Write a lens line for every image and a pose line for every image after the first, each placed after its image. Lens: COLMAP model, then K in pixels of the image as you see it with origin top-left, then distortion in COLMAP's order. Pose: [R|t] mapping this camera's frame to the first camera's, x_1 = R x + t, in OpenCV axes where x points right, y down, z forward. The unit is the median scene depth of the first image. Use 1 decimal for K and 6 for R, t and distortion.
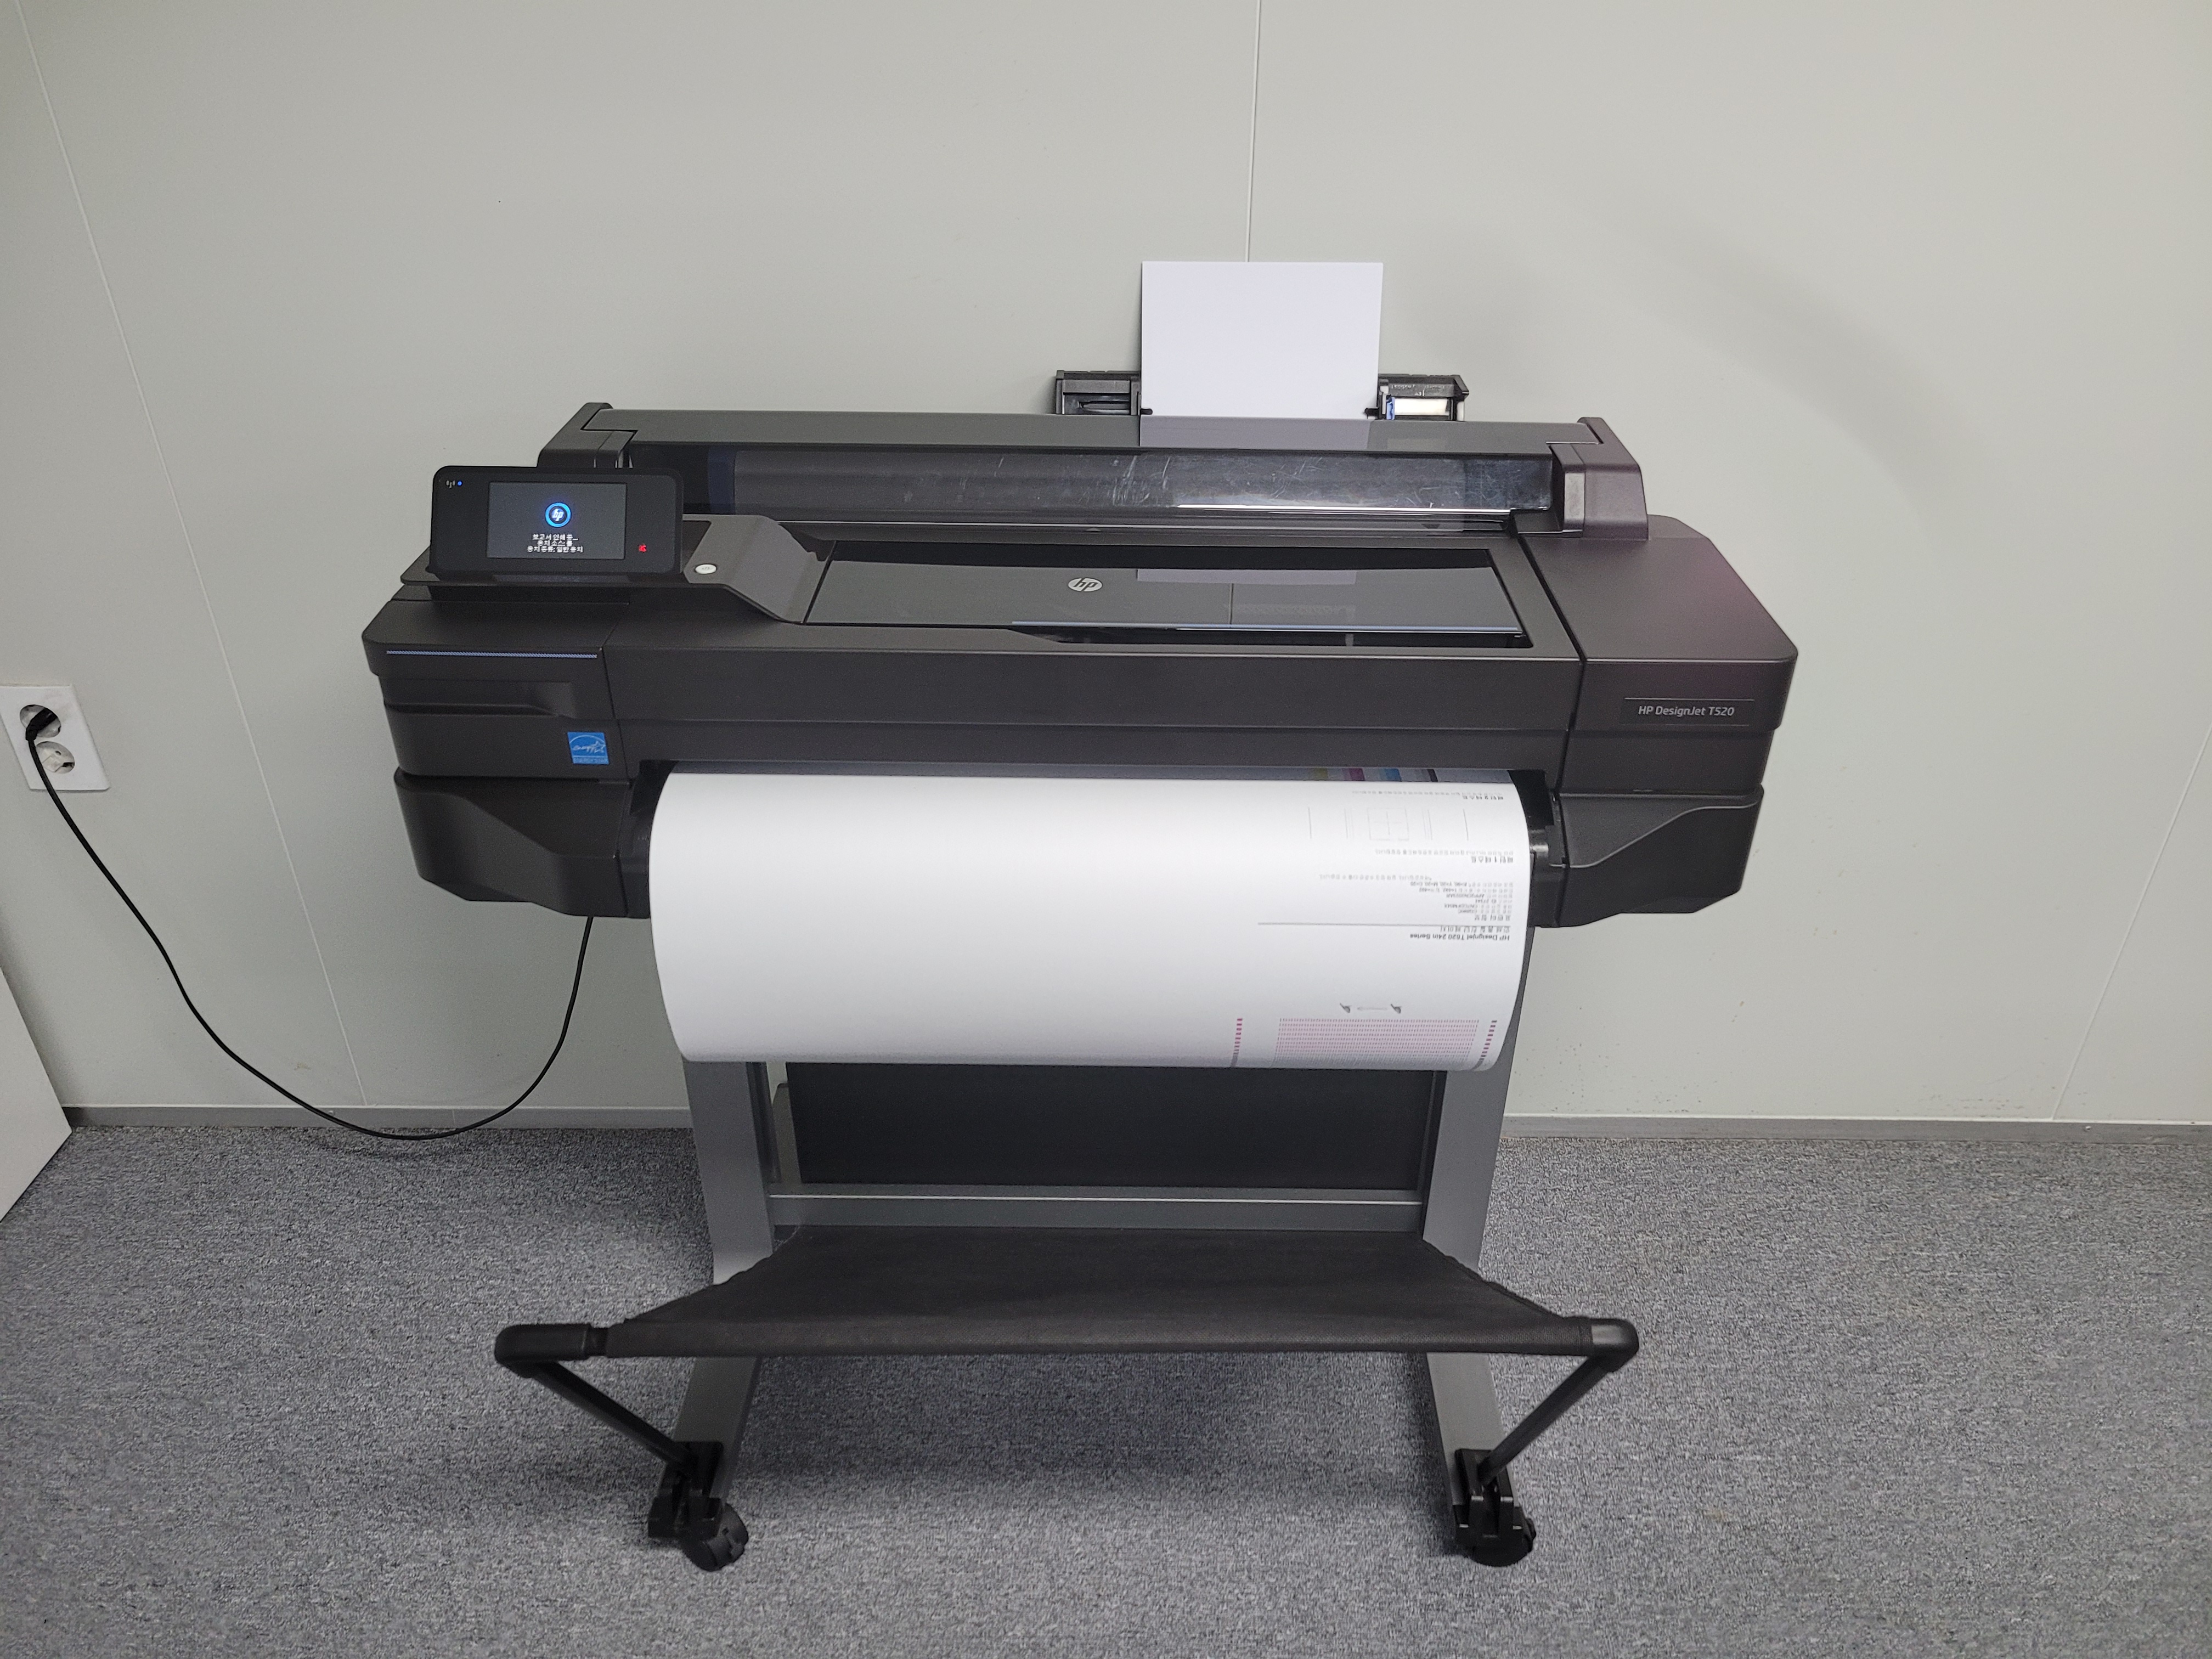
lens RADIAL K [[1660.1, 0, 1110.0], [0, 1660.1, 838.4], [0, 0, 1]] dist [0.039075, -0.038838]
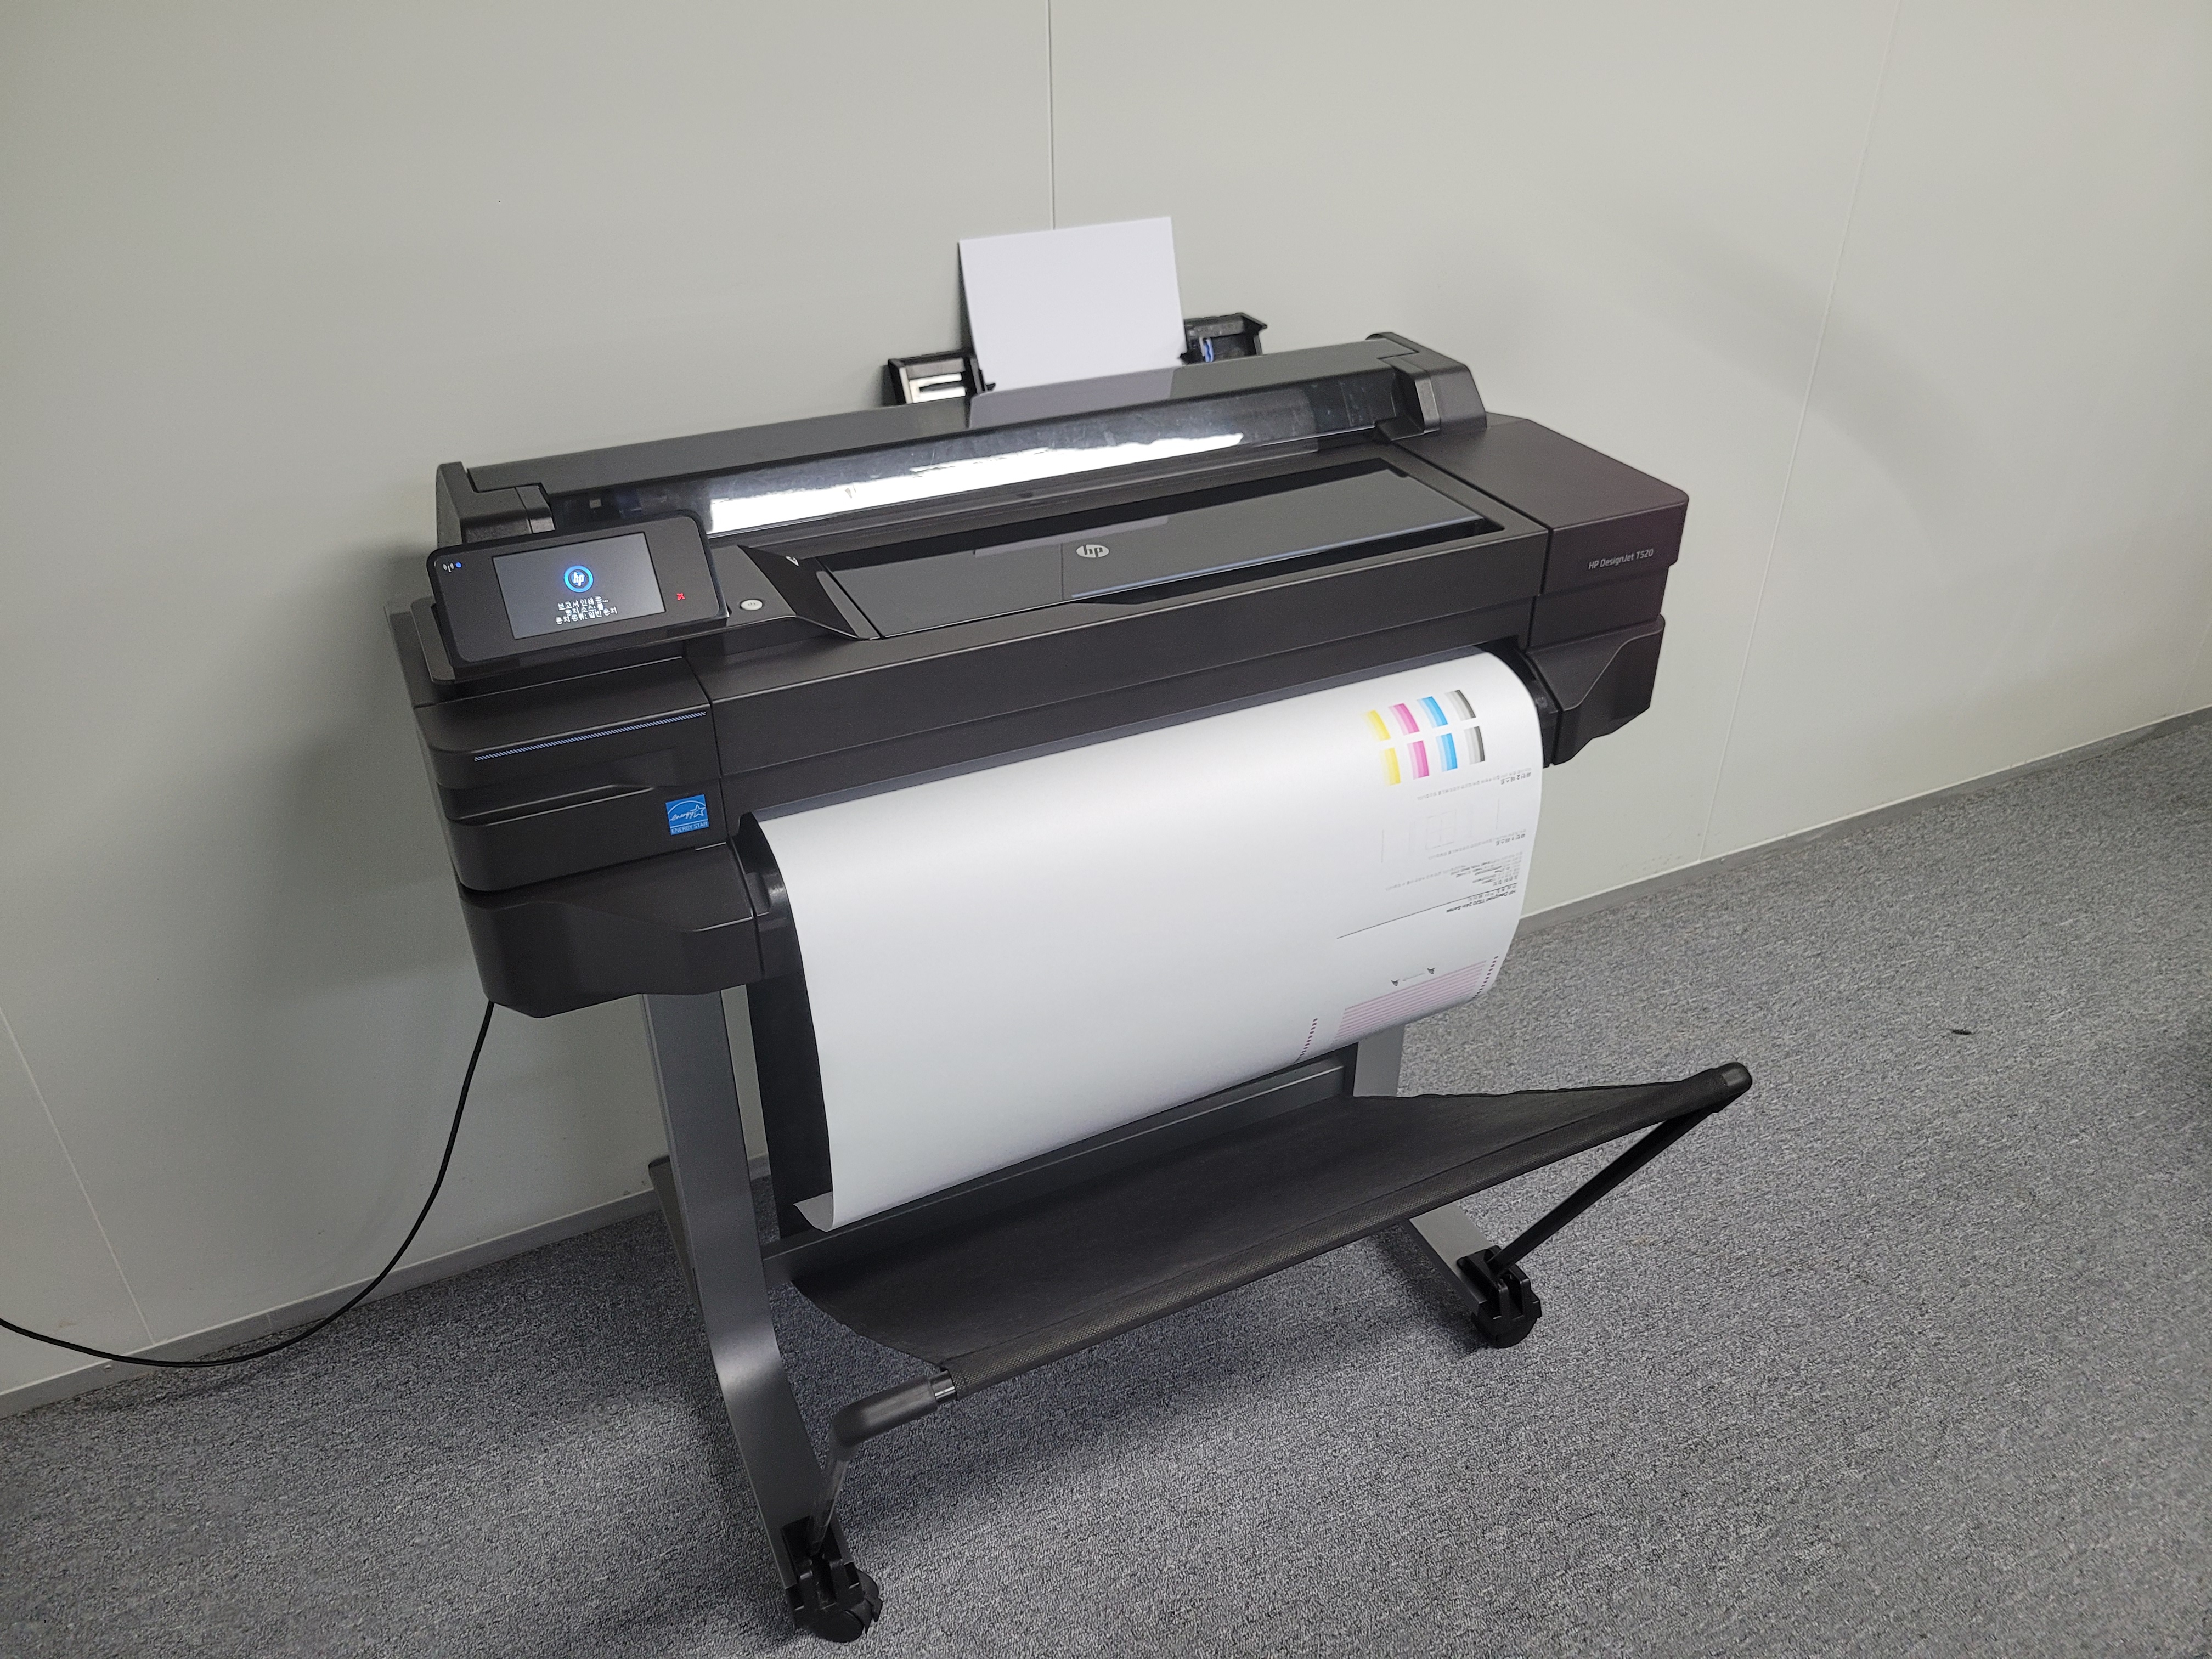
lens RADIAL K [[1682.9, 0, 1106.0], [0, 1682.9, 829.5], [0, 0, 1]] dist [0.017541, -0.016724]
pose [[0.897782, -0.242062, 0.367960, -0.368558], [0.238592, 0.969523, 0.055662, -0.034885], [-0.370219, 0.037820, 0.928174, 0.028040]]
